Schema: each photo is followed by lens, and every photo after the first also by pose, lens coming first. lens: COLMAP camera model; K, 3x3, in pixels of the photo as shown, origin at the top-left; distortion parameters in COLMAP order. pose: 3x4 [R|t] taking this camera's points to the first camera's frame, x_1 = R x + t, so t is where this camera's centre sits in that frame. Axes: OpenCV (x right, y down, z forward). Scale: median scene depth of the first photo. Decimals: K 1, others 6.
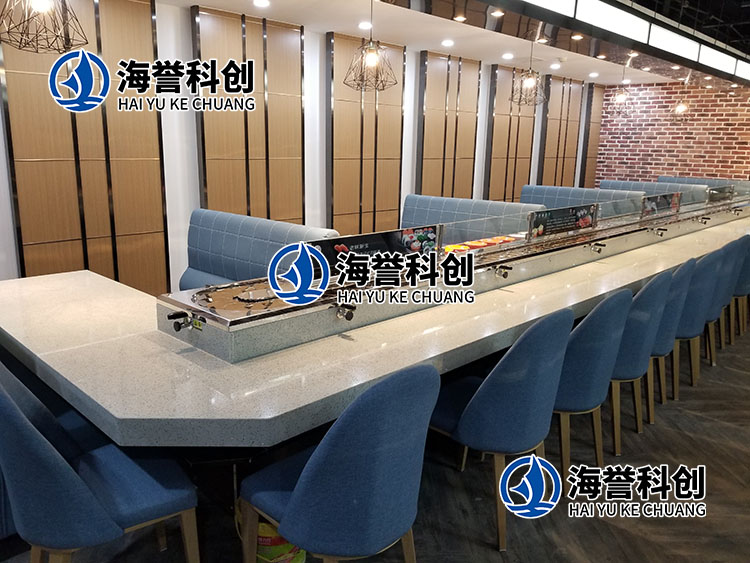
lens RADIAL K [[587.7, 0, 360.4], [0, 587.7, 280.0], [0, 0, 1]] dist [0.058360, -0.094250]
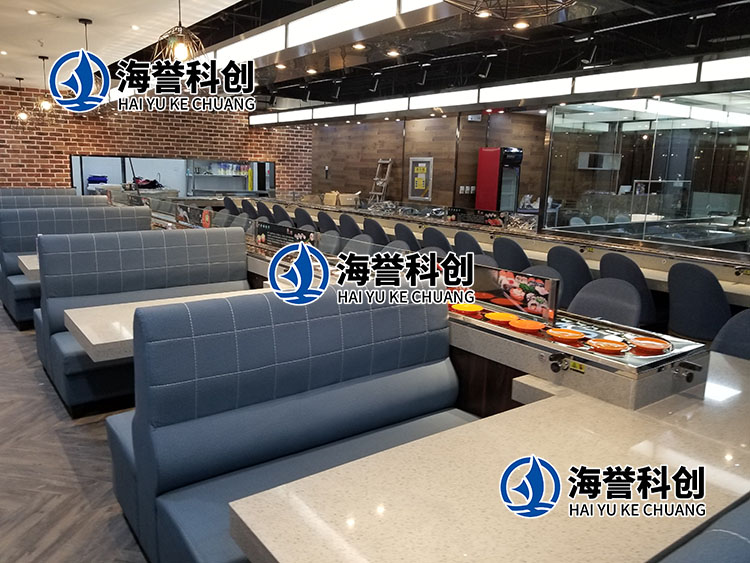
lens RADIAL K [[587.7, 0, 360.4], [0, 587.7, 280.0], [0, 0, 1]] dist [0.058360, -0.094250]
pose [[0.156793, -0.199298, 0.967314, -0.398353], [0.196874, 0.966078, 0.167132, -0.104726], [-0.967810, 0.164234, 0.190711, 0.402982]]
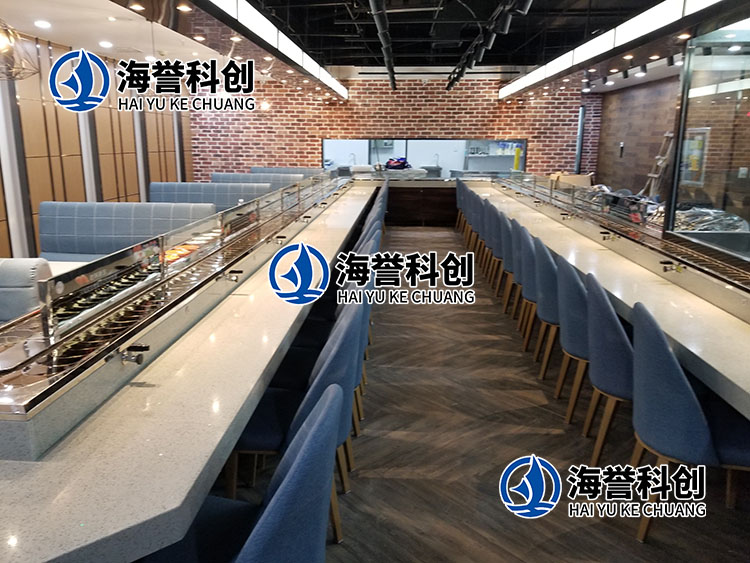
lens RADIAL K [[584.2, 0, 358.4], [0, 584.2, 281.7], [0, 0, 1]] dist [0.117932, -0.209107]
pose [[0.757192, -0.164436, 0.632156, -0.099726], [0.152547, 0.985549, 0.073641, -0.020318], [-0.635130, 0.040673, 0.771334, 0.050089]]
